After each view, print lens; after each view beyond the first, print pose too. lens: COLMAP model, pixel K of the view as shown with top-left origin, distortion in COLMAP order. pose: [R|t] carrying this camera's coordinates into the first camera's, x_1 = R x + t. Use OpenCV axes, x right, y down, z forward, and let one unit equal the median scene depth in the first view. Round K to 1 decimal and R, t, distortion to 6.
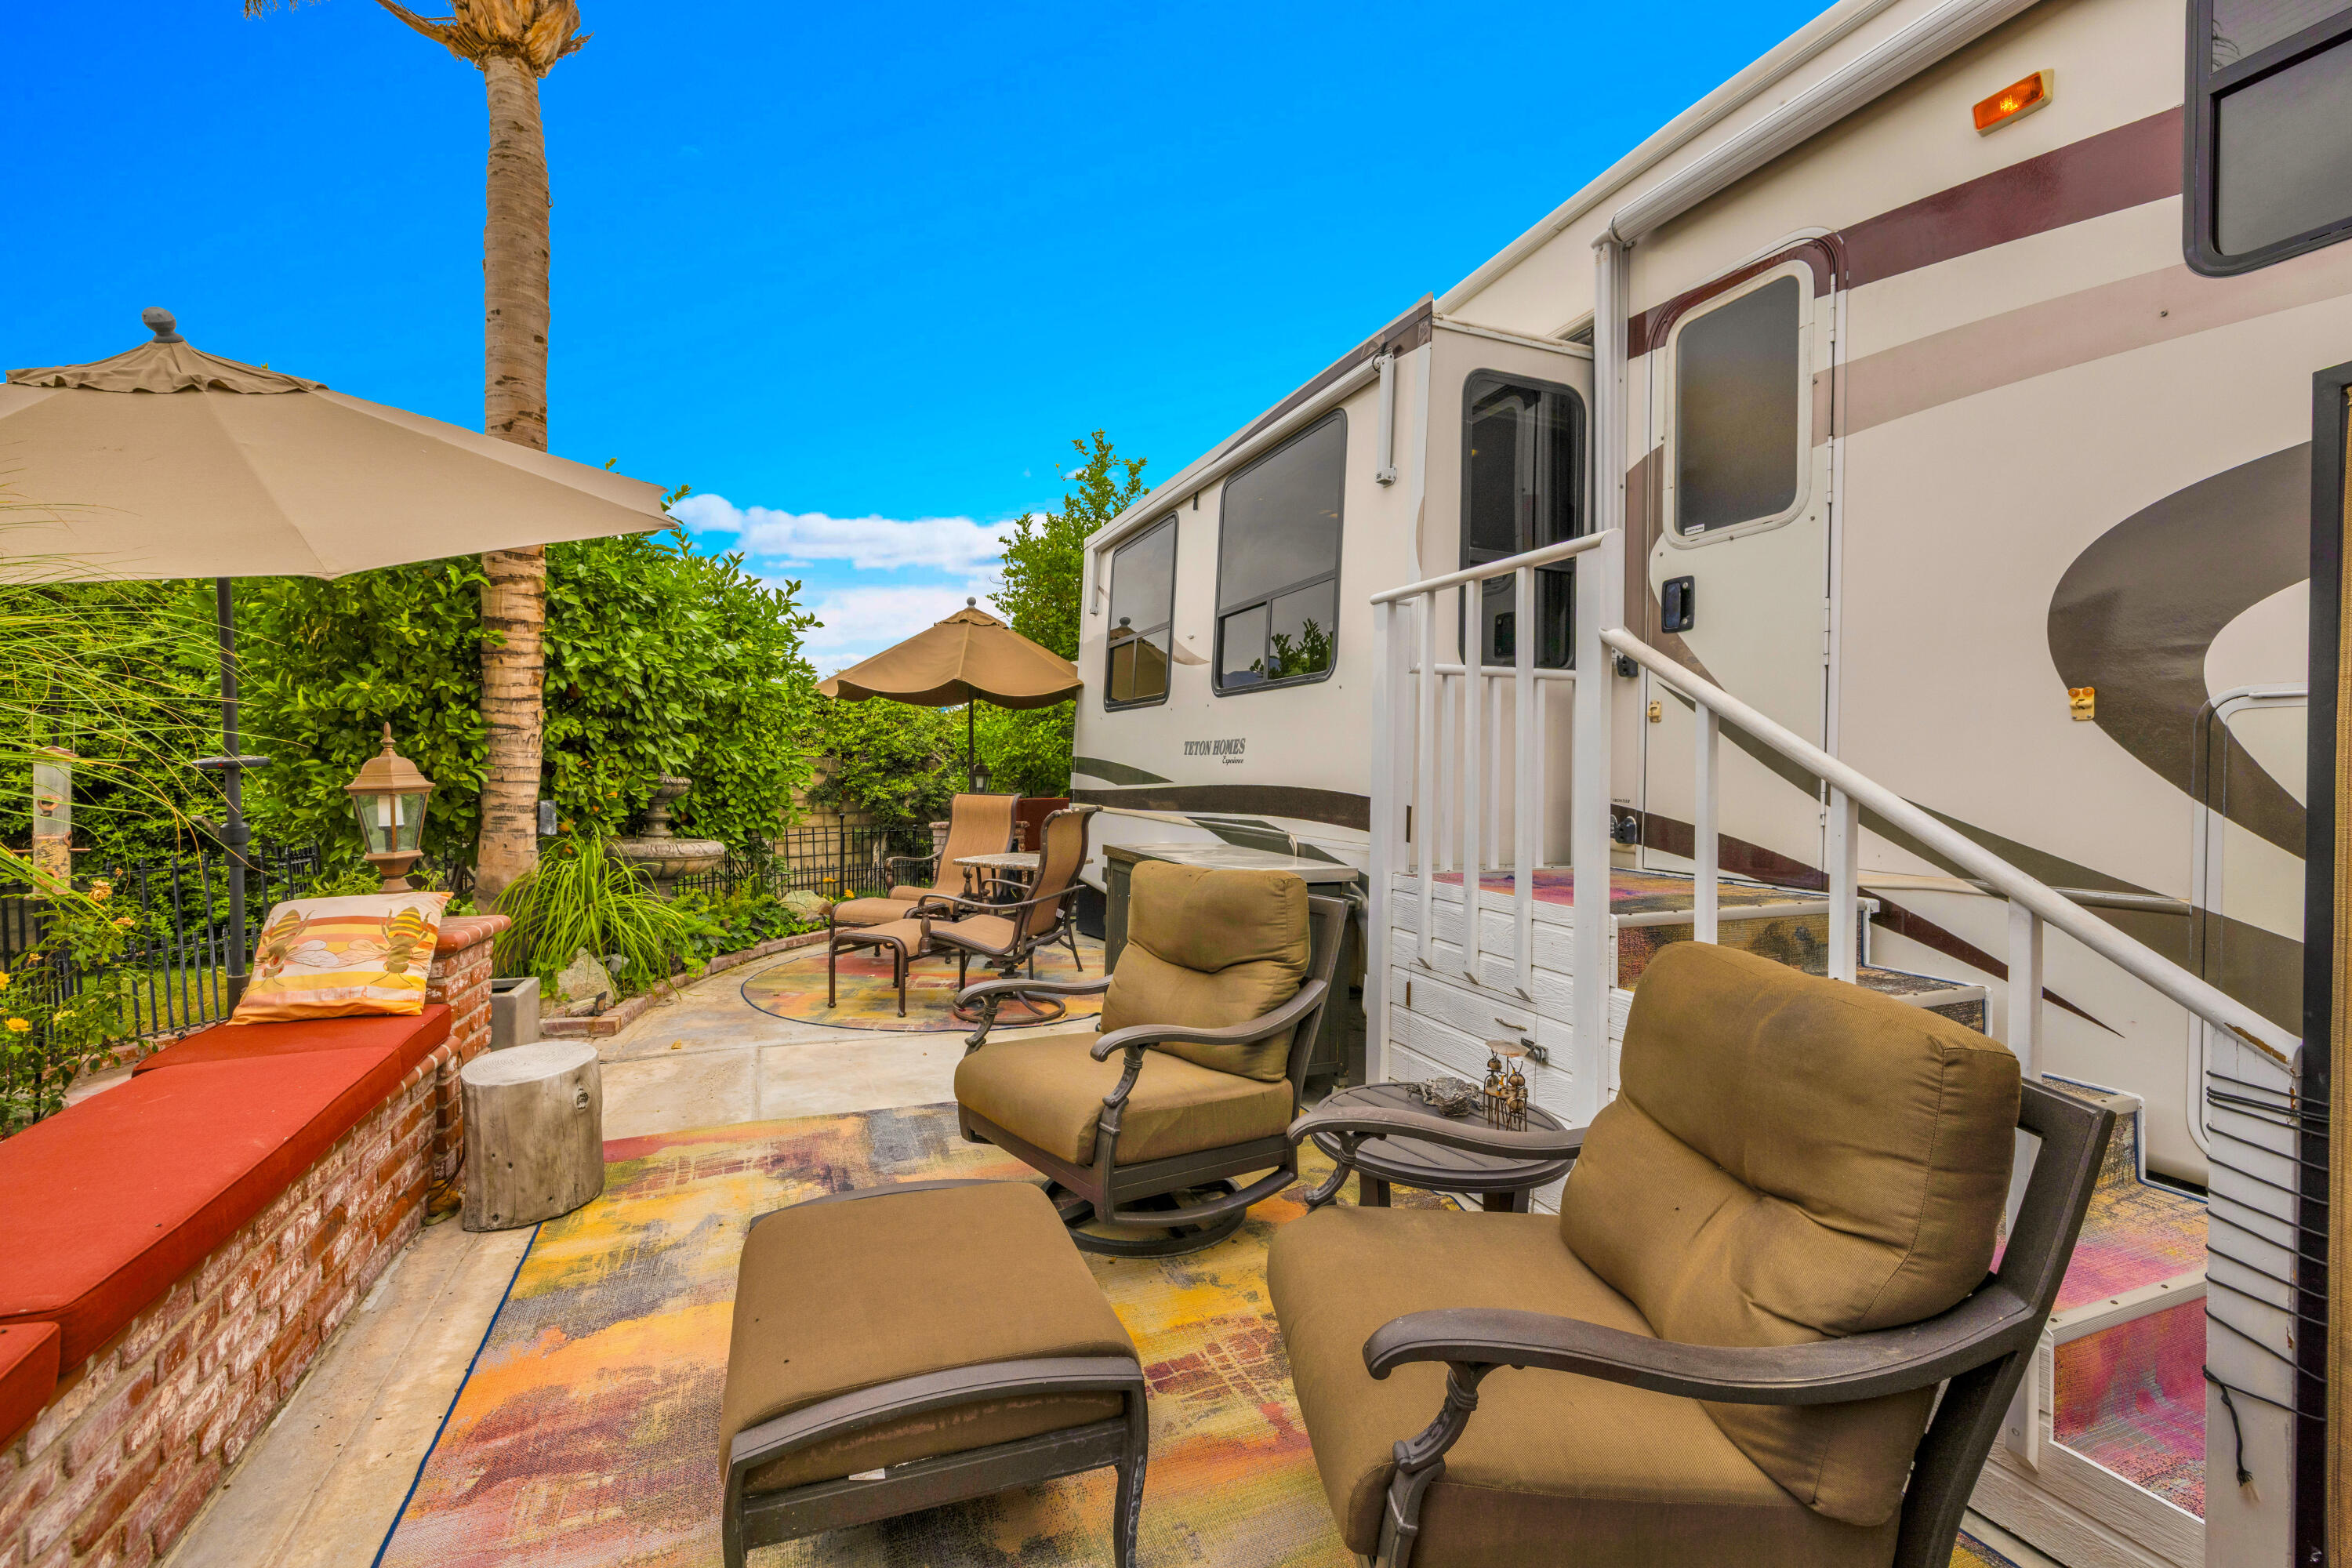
lens RADIAL K [[1017.2, 0, 1181.7], [0, 1017.2, 772.5], [0, 0, 1]] dist [0.004141, -0.000632]
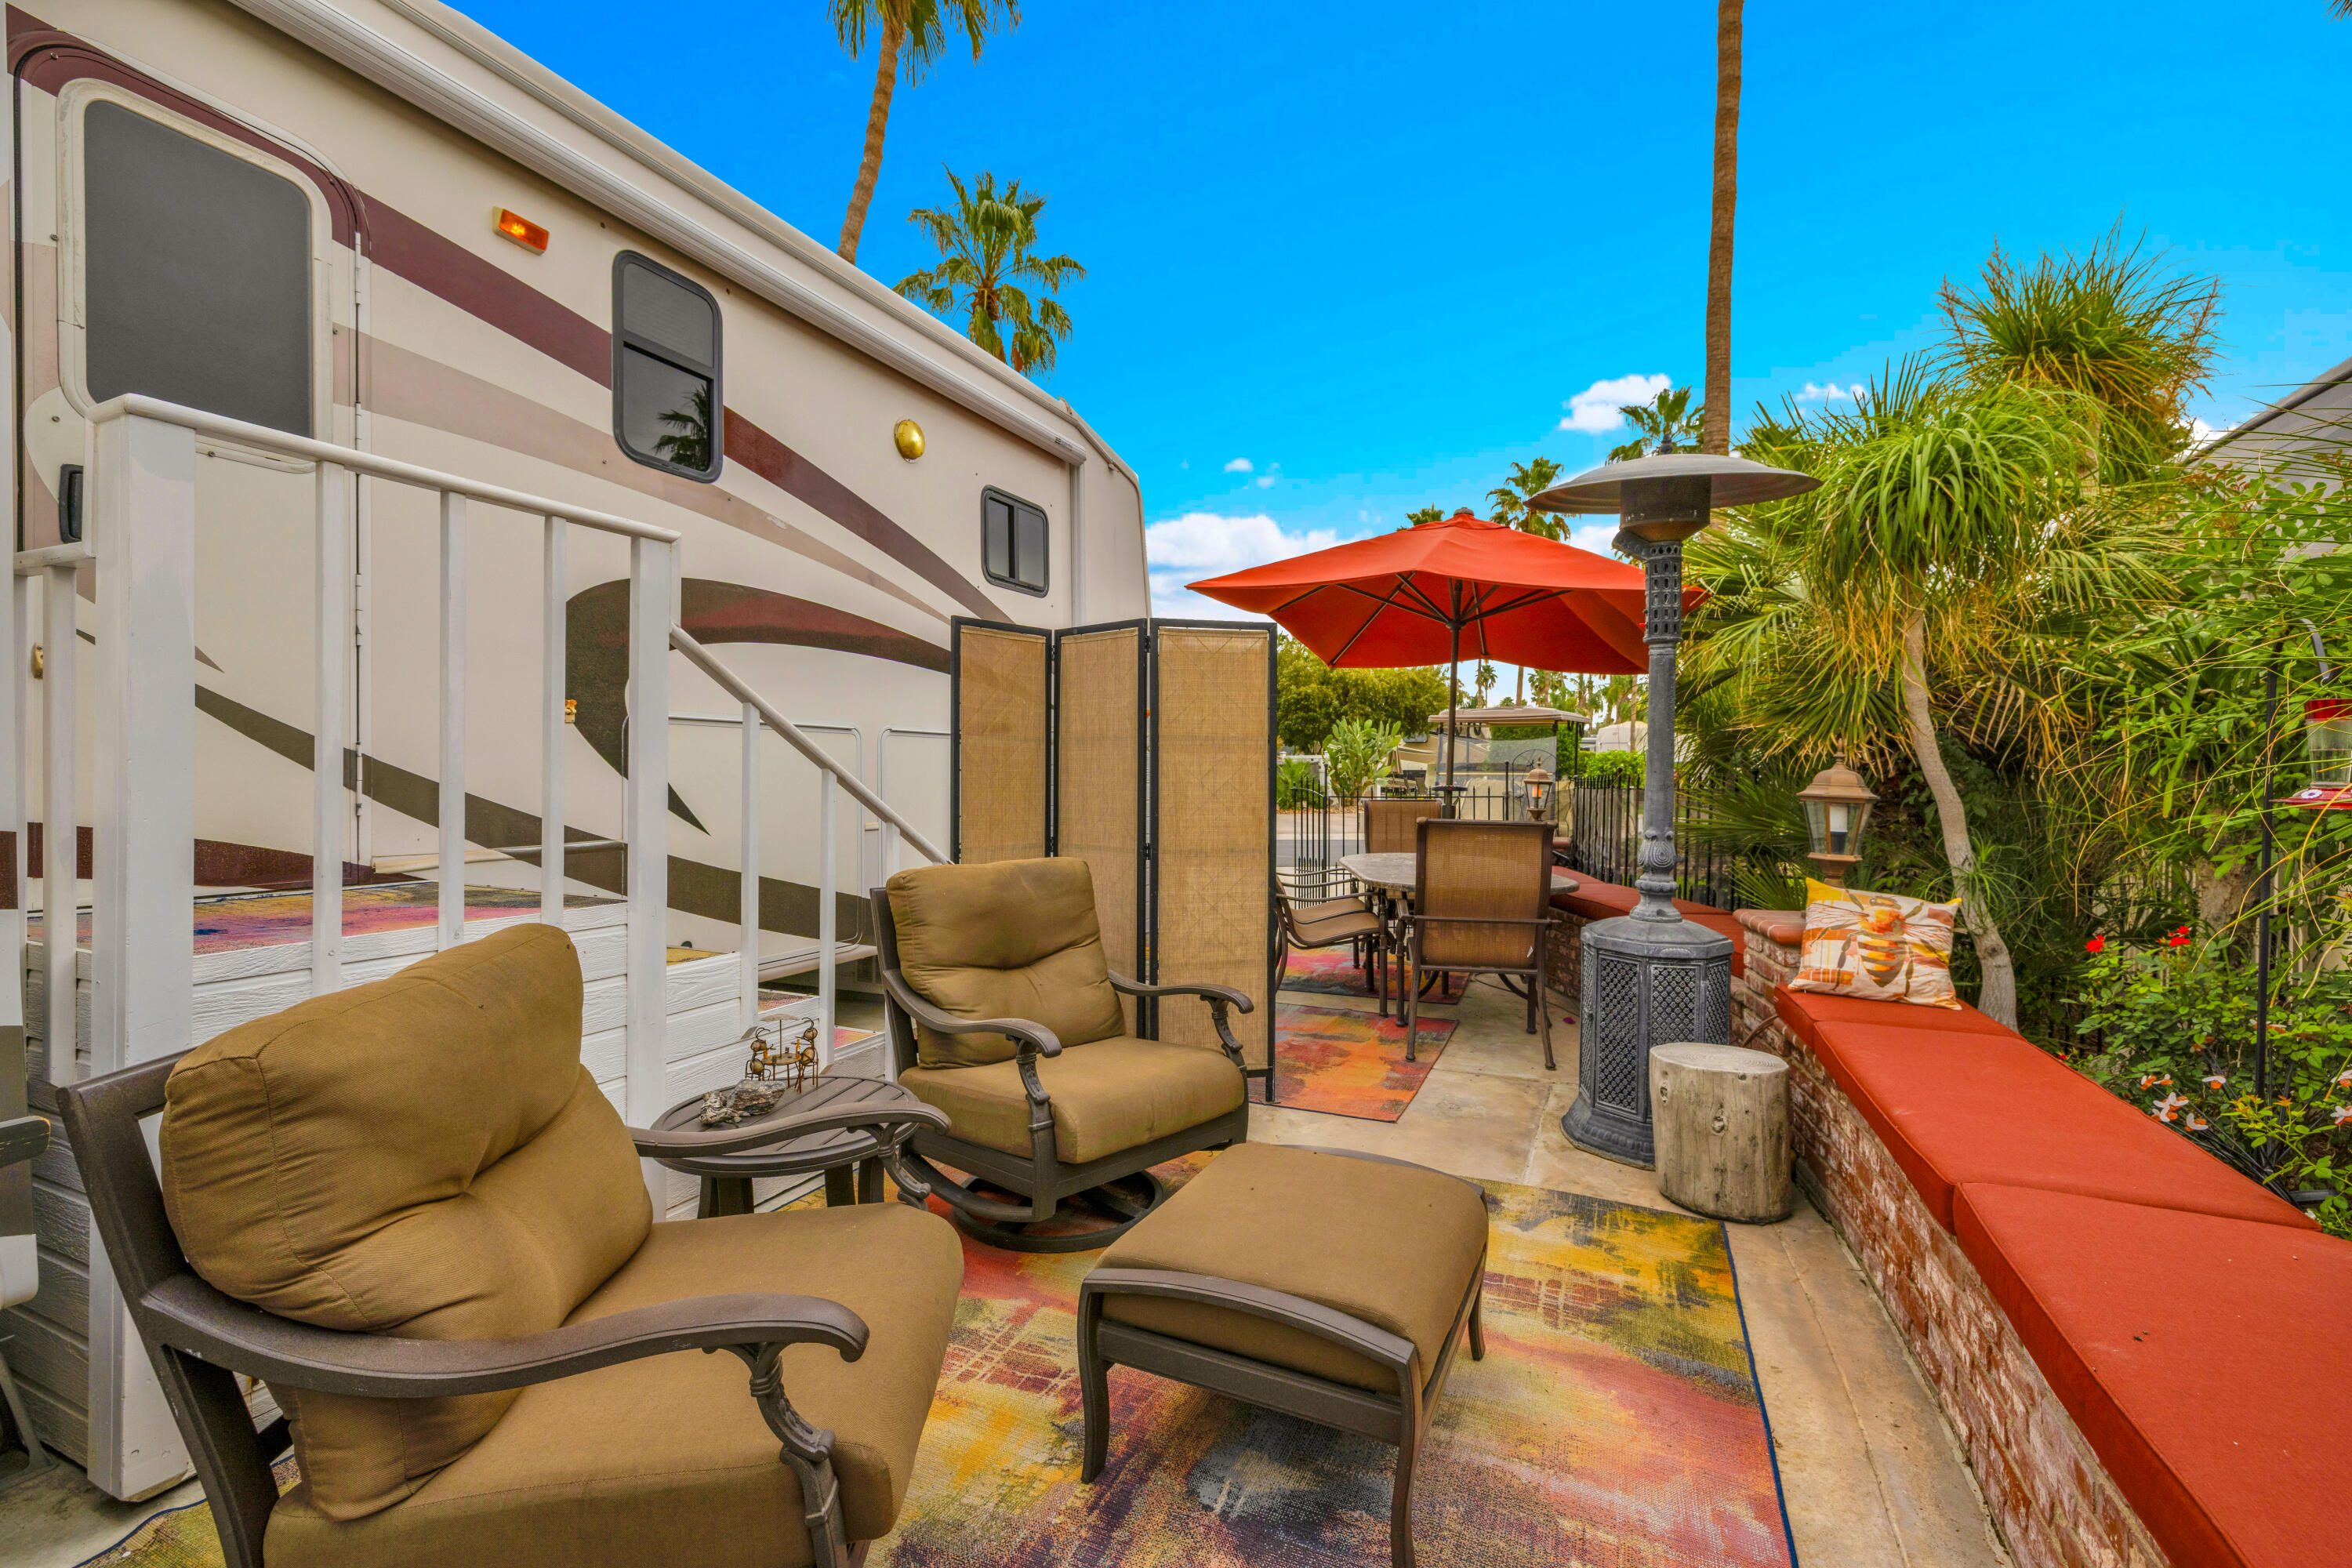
lens RADIAL K [[1017.2, 0, 1163.8], [0, 1017.2, 767.4], [0, 0, 1]] dist [0.004141, -0.000632]
pose [[-0.687497, -0.012318, 0.726083, -0.343520], [-0.009000, 0.999924, 0.008442, -0.004512], [-0.726132, -0.000730, -0.687555, 0.670174]]
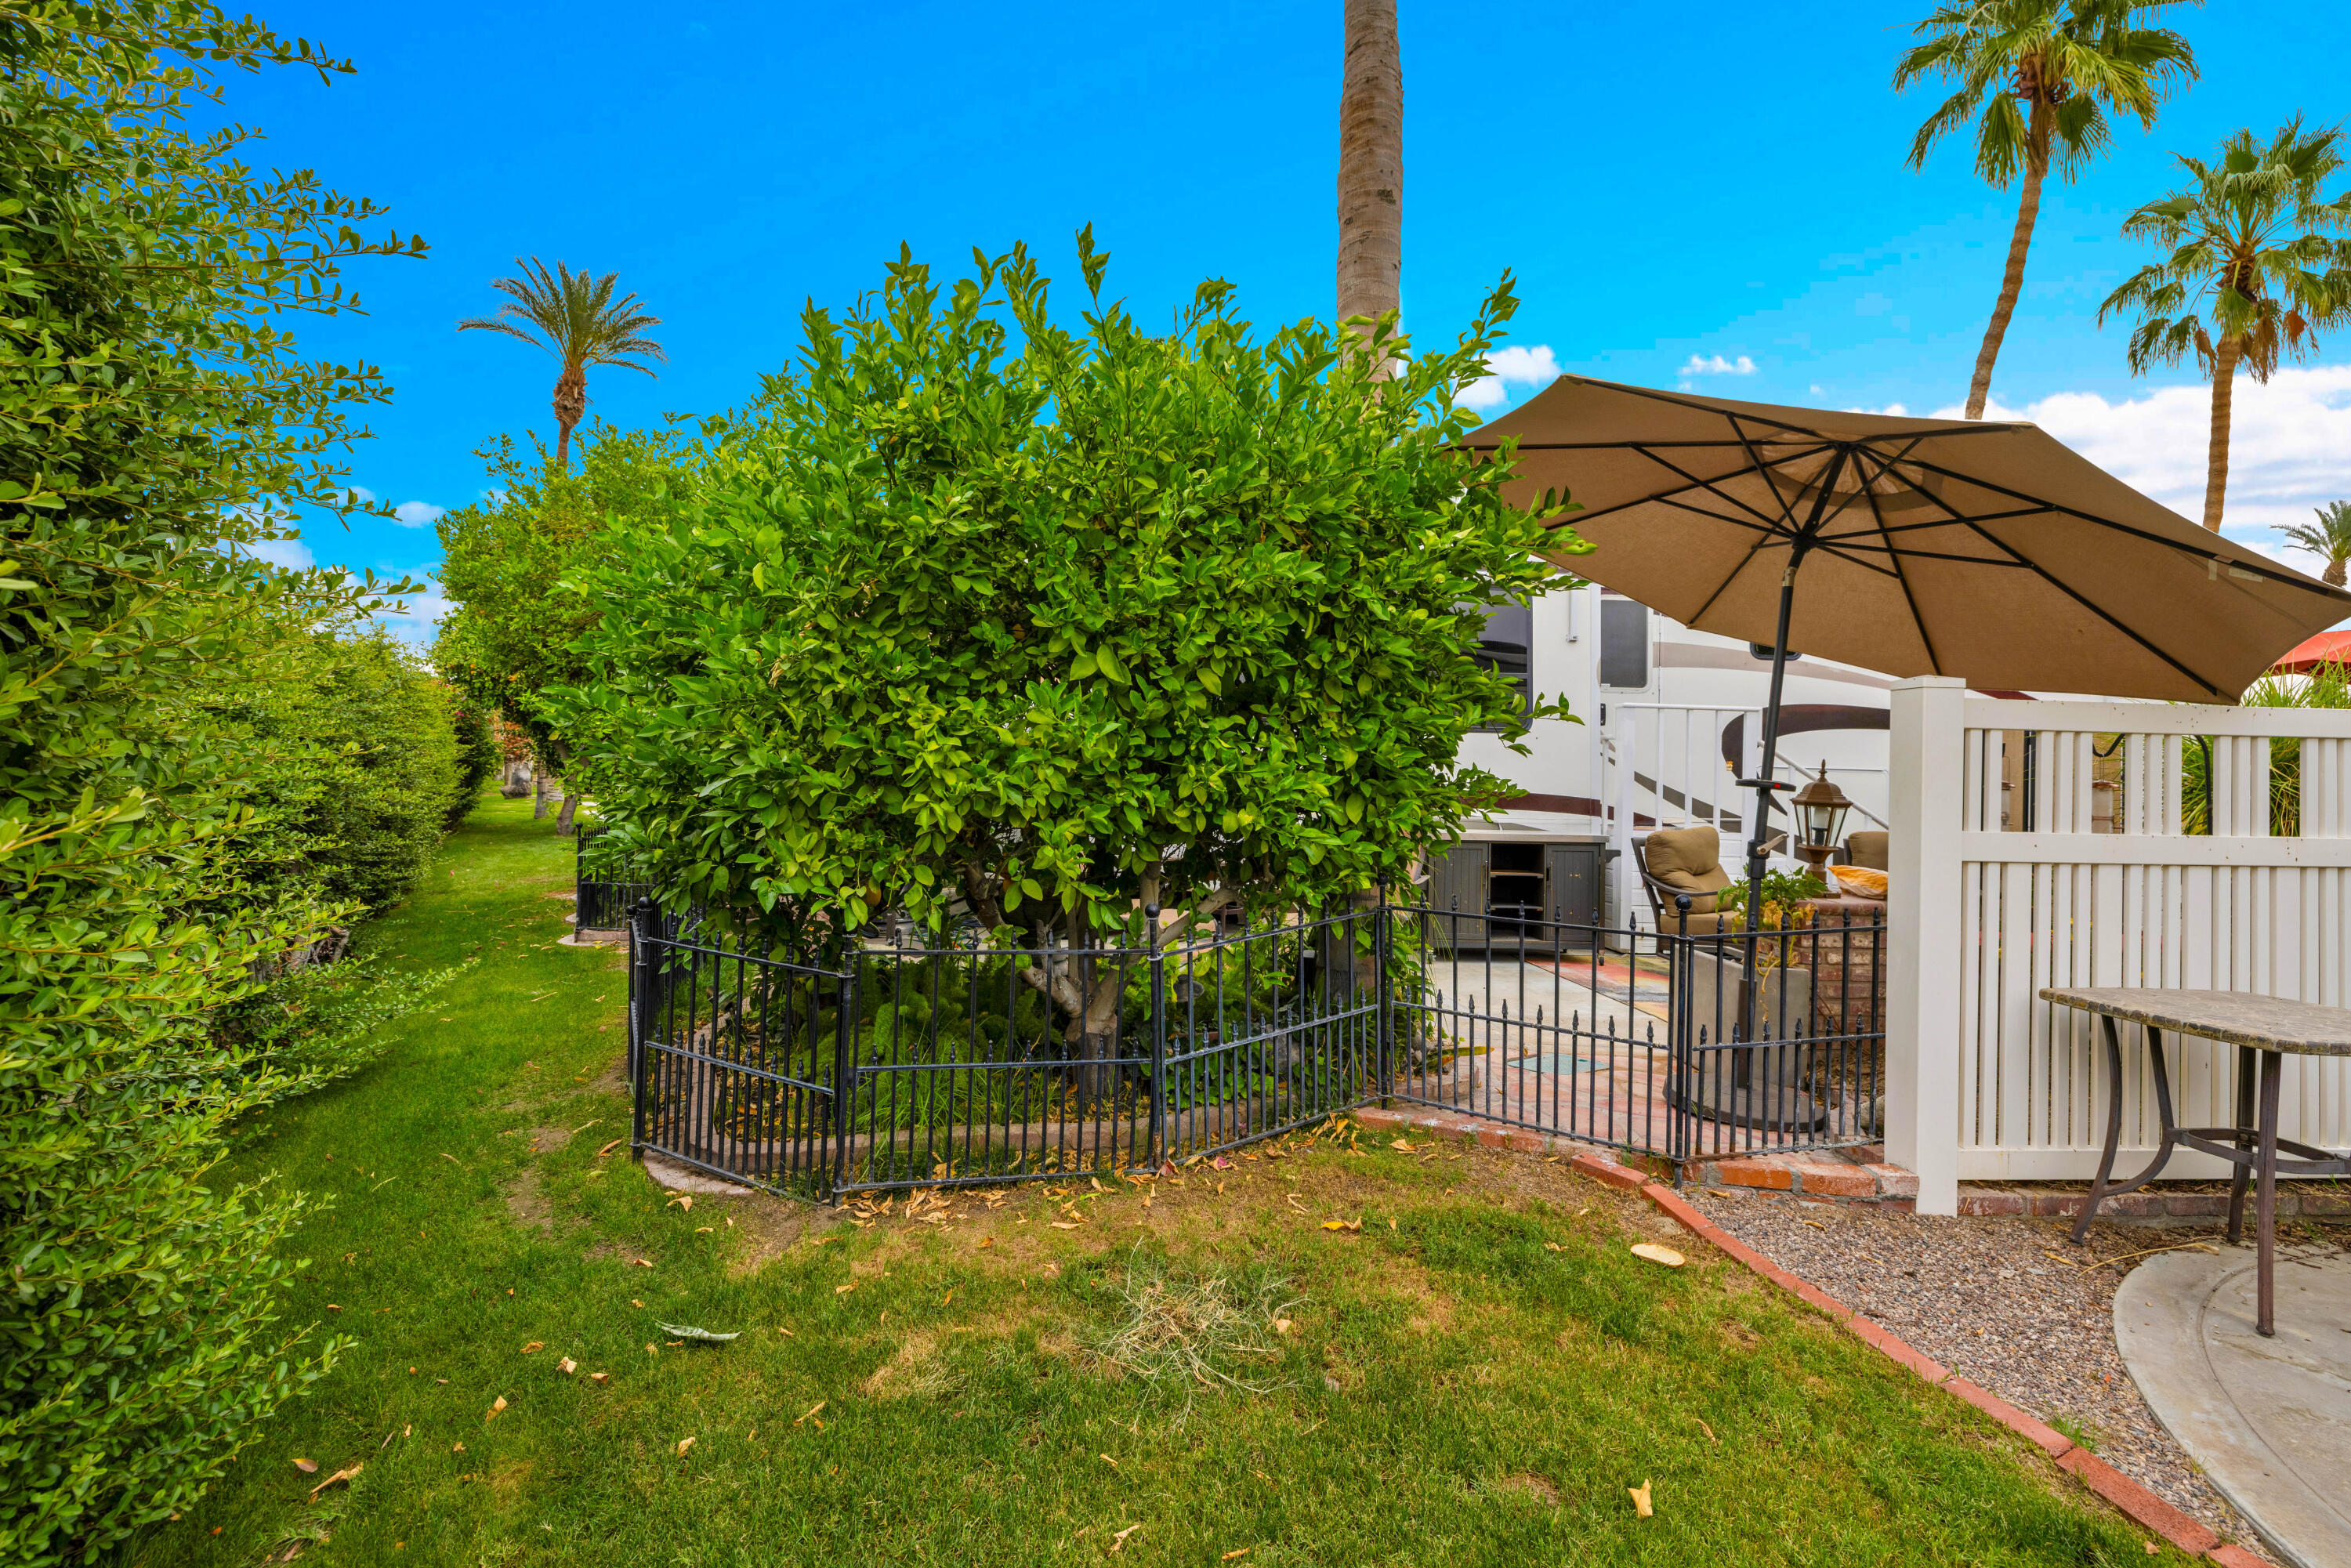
lens RADIAL K [[1016.7, 0, 1188.1], [0, 1016.7, 774.6], [0, 0, 1]] dist [0.004141, -0.000632]
pose [[0.294586, 0.004614, 0.955614, -1.475485], [-0.014931, 0.999888, -0.000225, -0.005823], [-0.955508, -0.014202, 0.294622, 0.856177]]
